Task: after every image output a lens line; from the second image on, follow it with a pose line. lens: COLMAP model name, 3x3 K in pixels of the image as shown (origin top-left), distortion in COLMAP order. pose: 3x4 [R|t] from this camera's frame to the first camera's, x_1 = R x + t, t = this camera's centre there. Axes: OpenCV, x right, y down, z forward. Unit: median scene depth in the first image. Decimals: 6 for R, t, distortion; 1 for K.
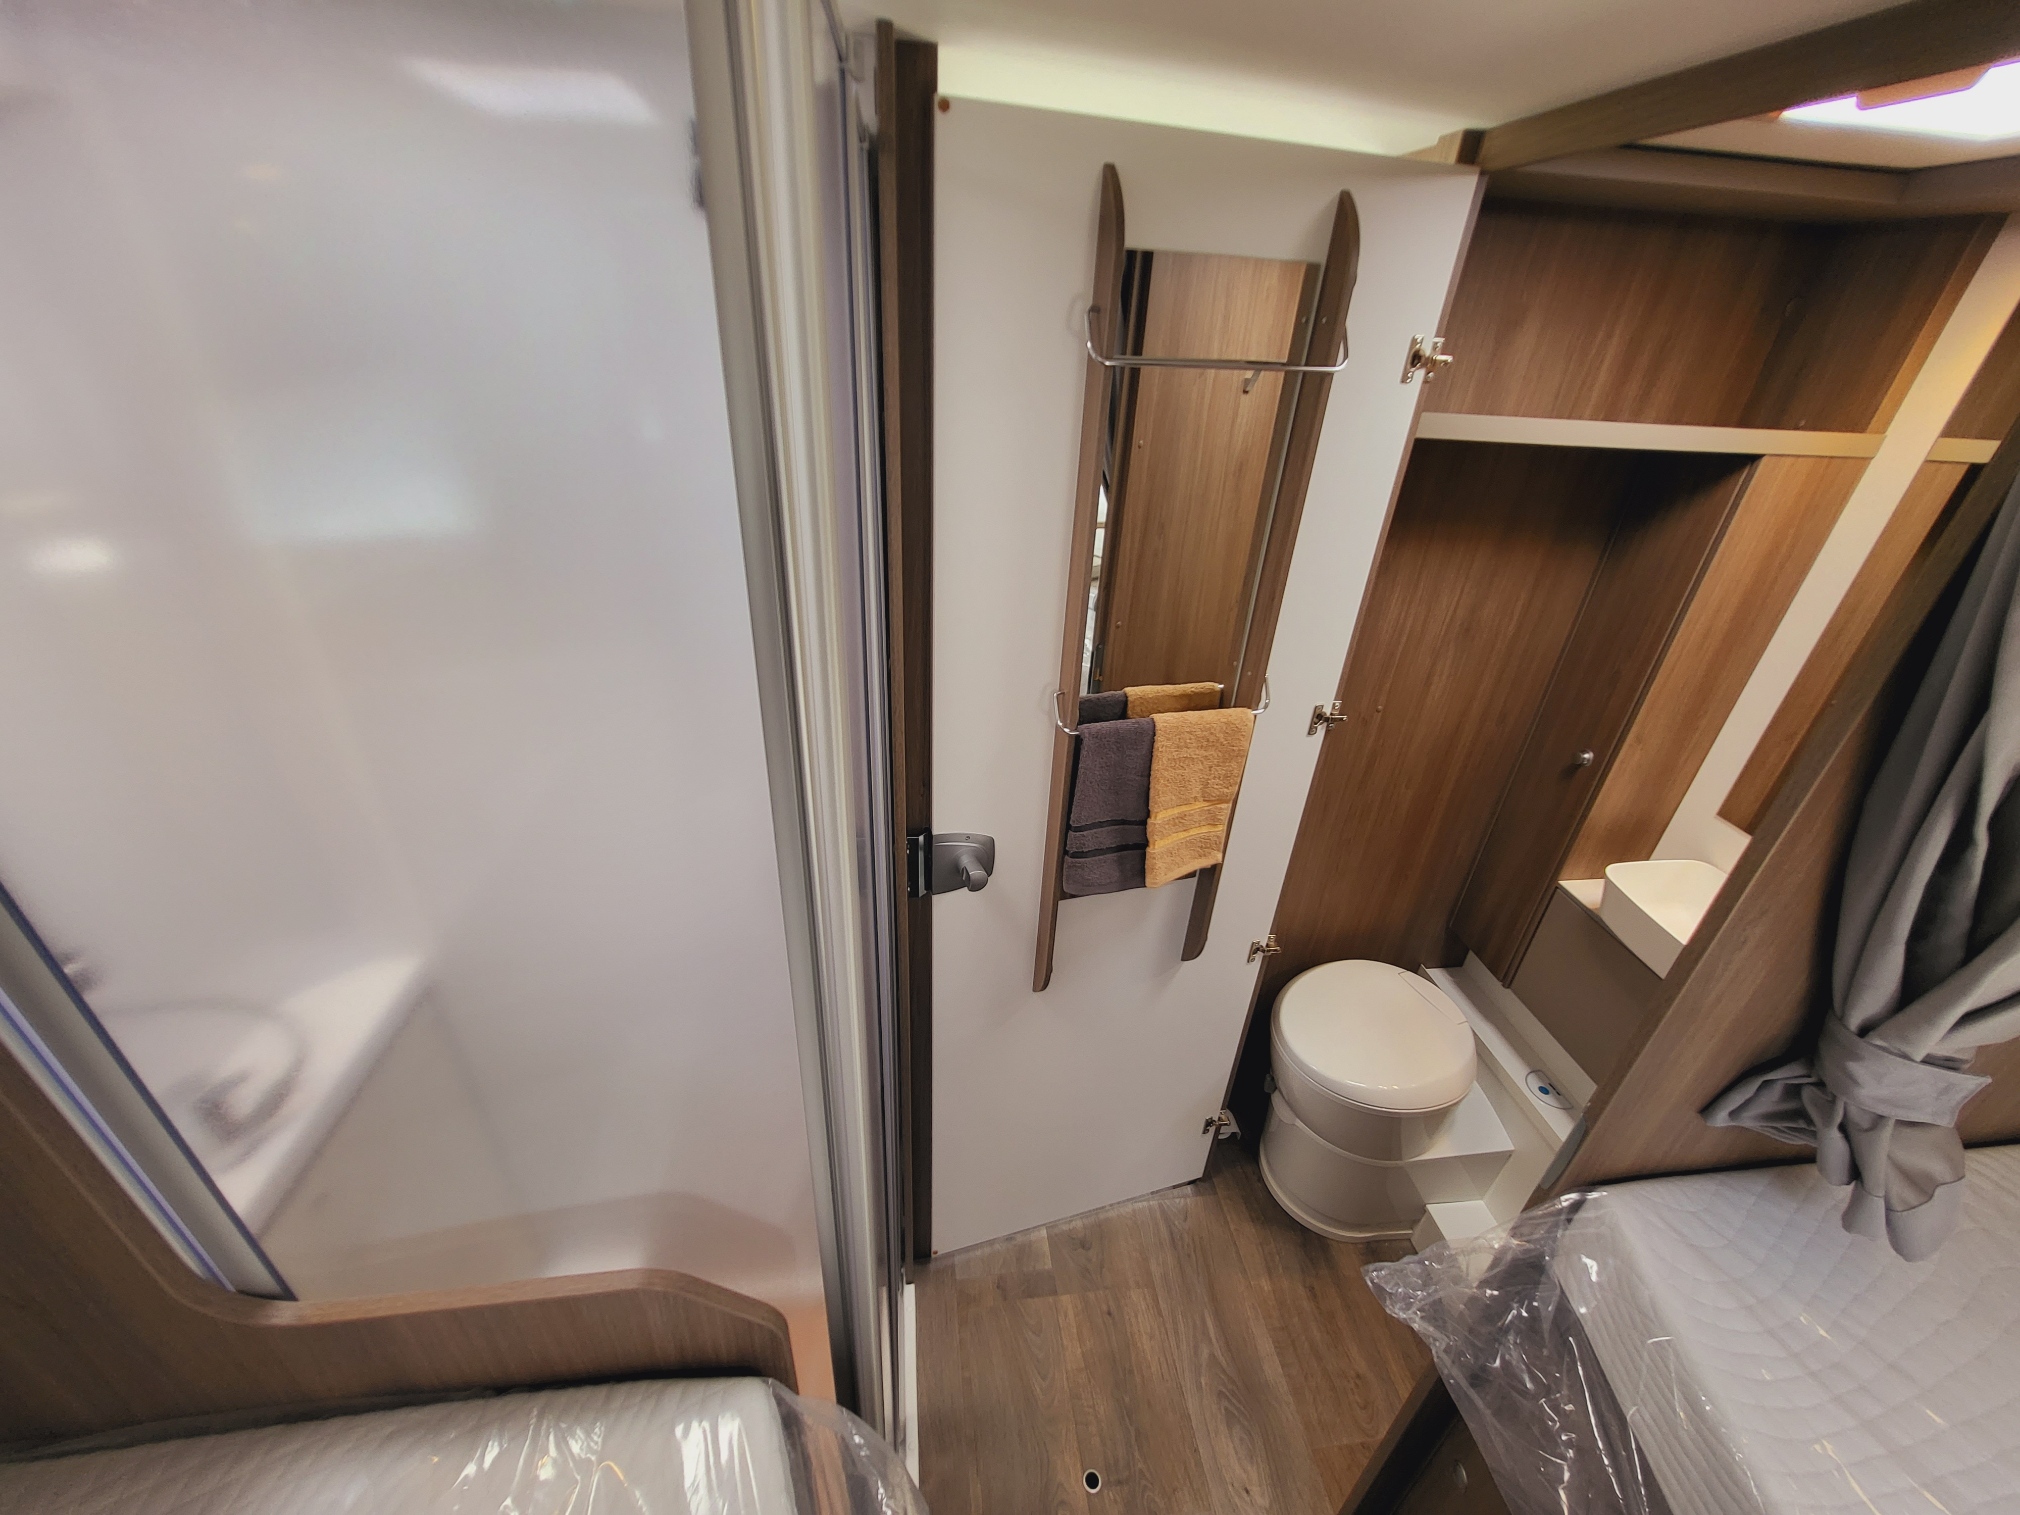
lens RADIAL K [[792.1, 0, 1010.0], [0, 792.1, 757.5], [0, 0, 1]] dist [-0.000148, -0.000229]
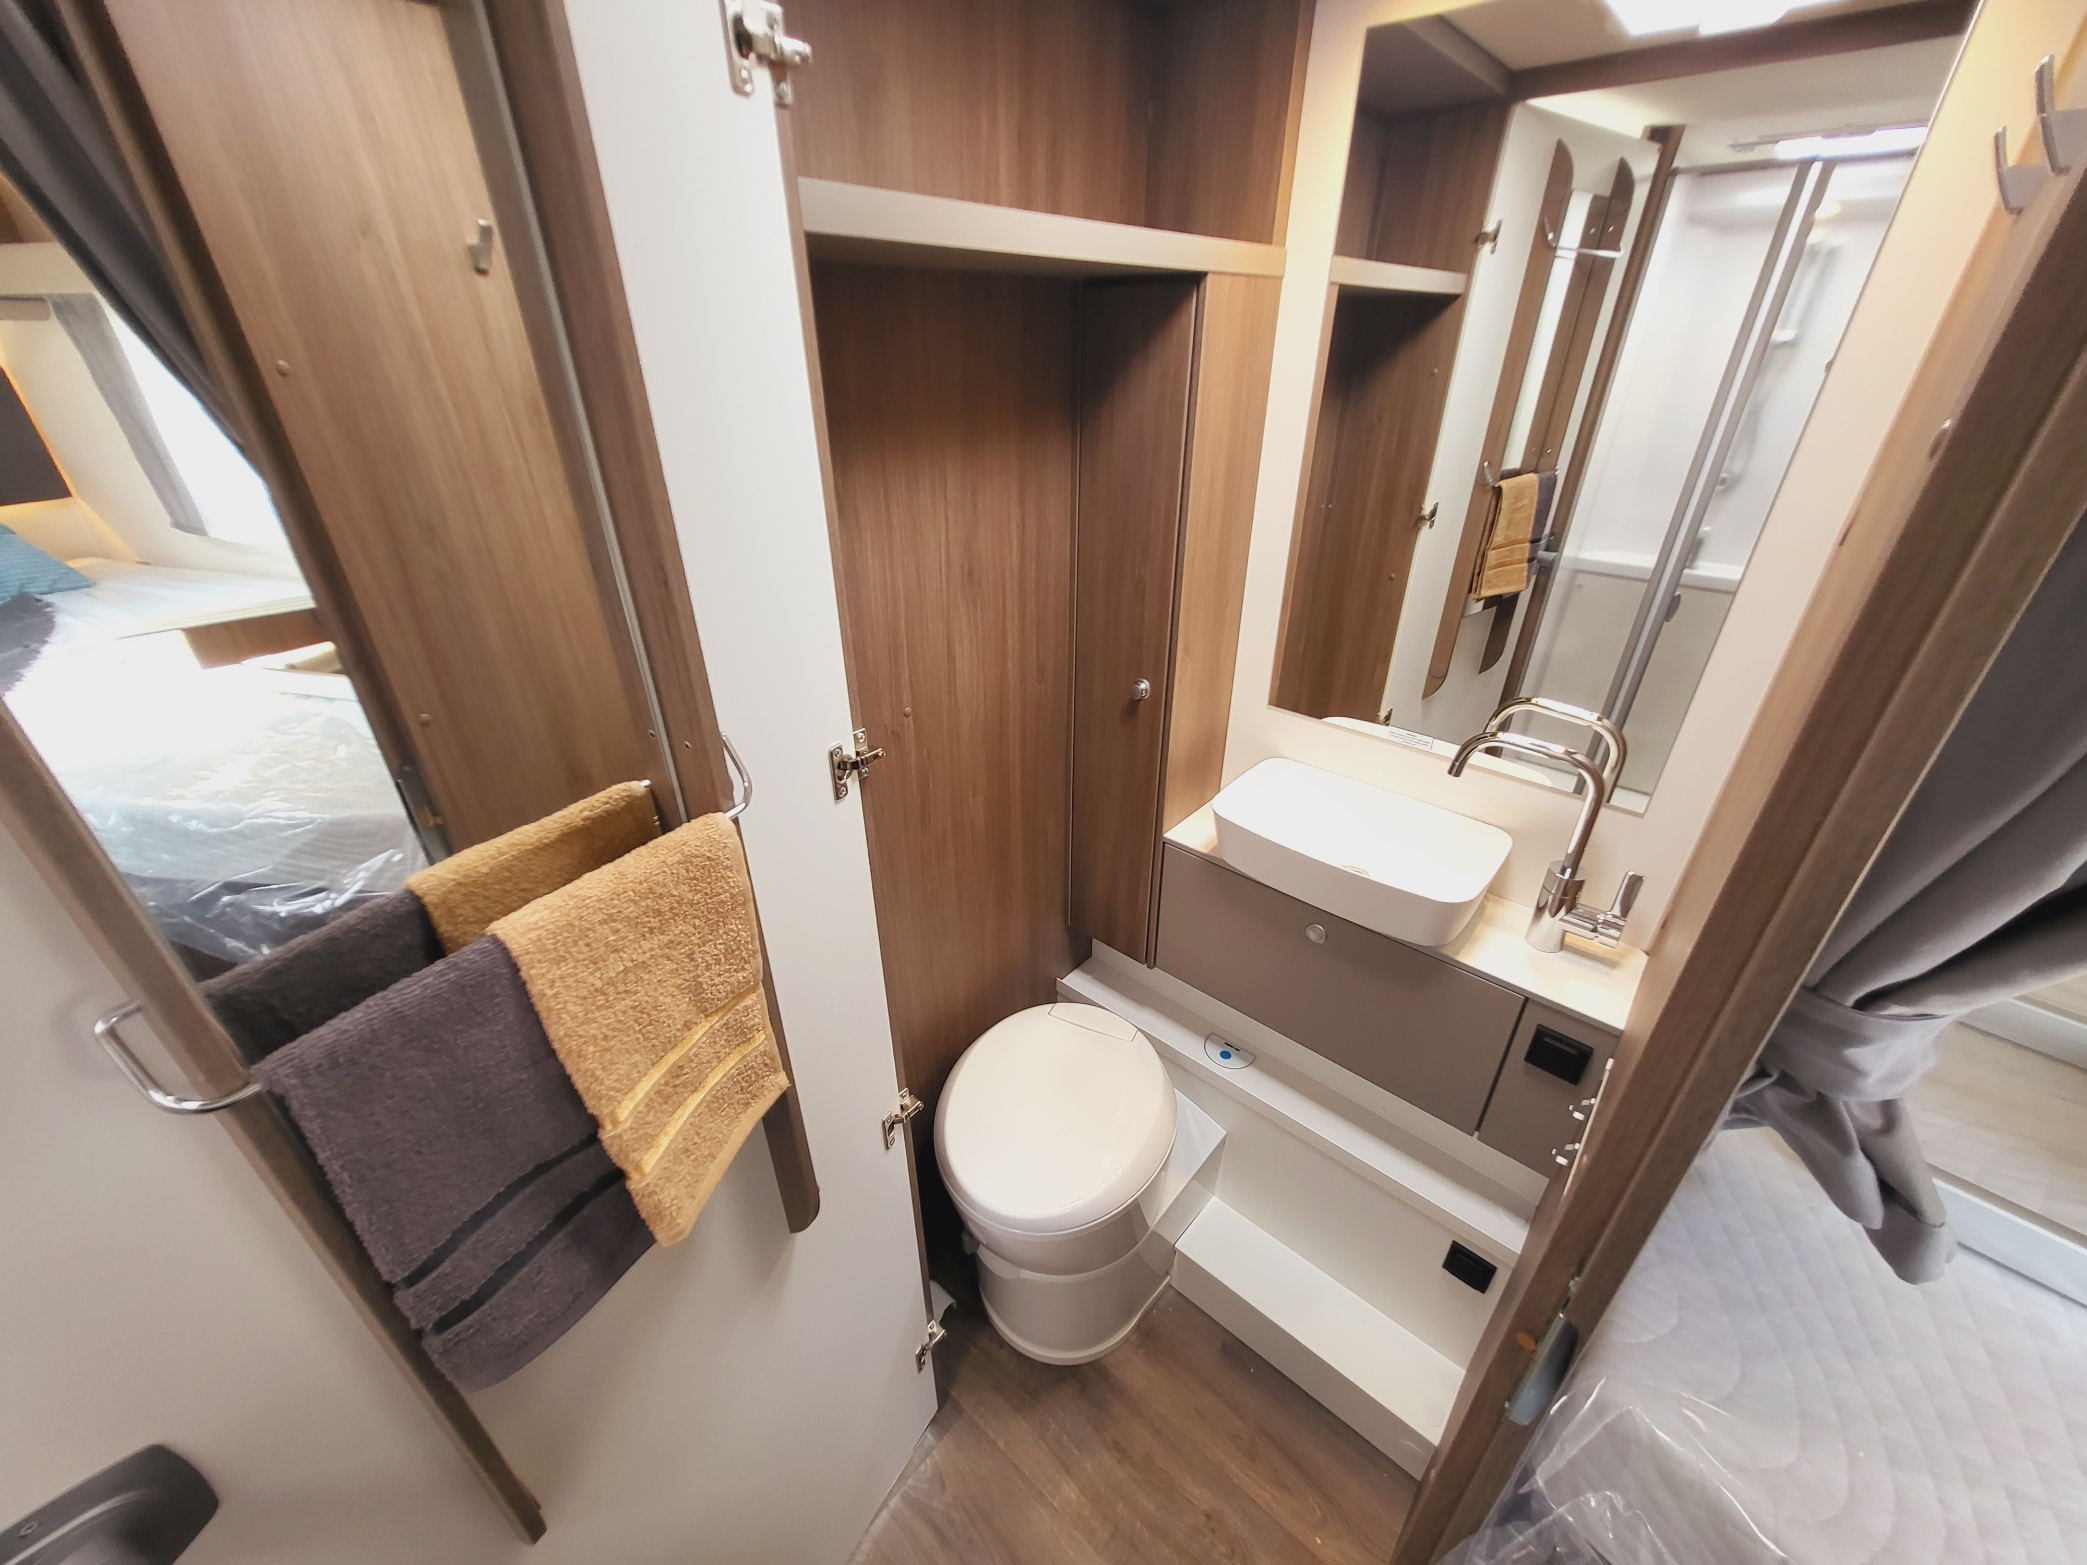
lens RADIAL K [[828.5, 0, 1052.1], [0, 828.5, 787.6], [0, 0, 1]] dist [0.010921, 0.000000]
pose [[0.741223, -0.370034, 0.560056, 0.138466], [0.358080, 0.923678, 0.136371, -0.057820], [-0.567773, 0.099463, 0.817154, 0.365929]]
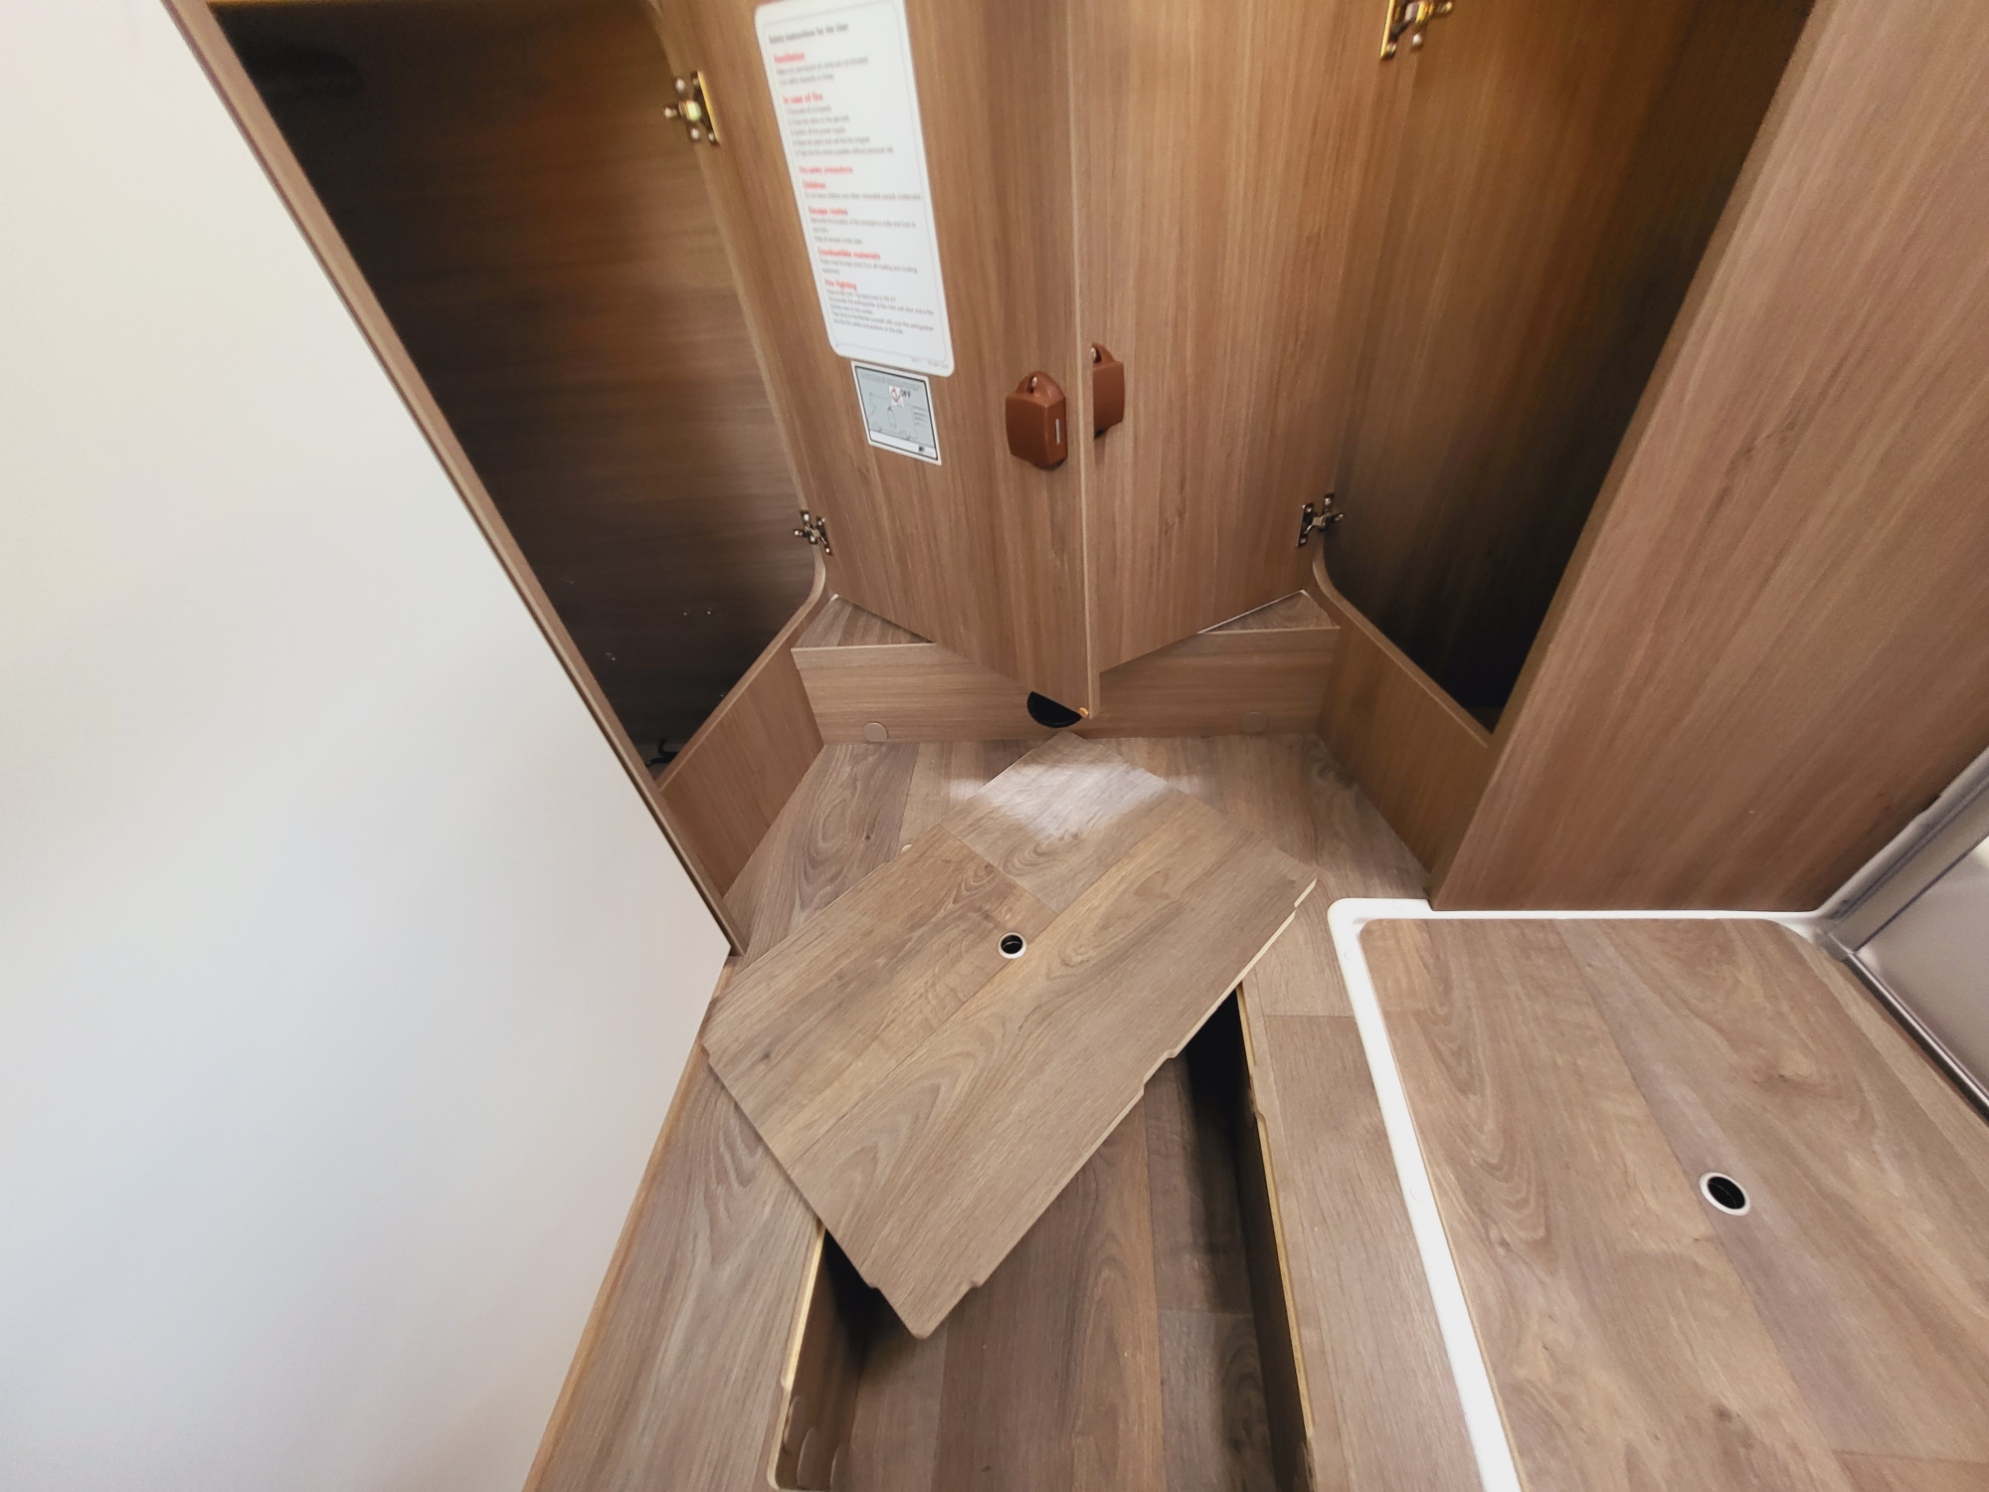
lens RADIAL K [[781.8, 0, 994.5], [0, 781.8, 746.0], [0, 0, 1]] dist [0.000568, 0.000059]
pose [[-0.975629, -0.101736, 0.194416, 0.056643], [0.156166, 0.300479, 0.940917, 0.316961], [-0.154143, 0.948347, -0.277268, 0.904396]]
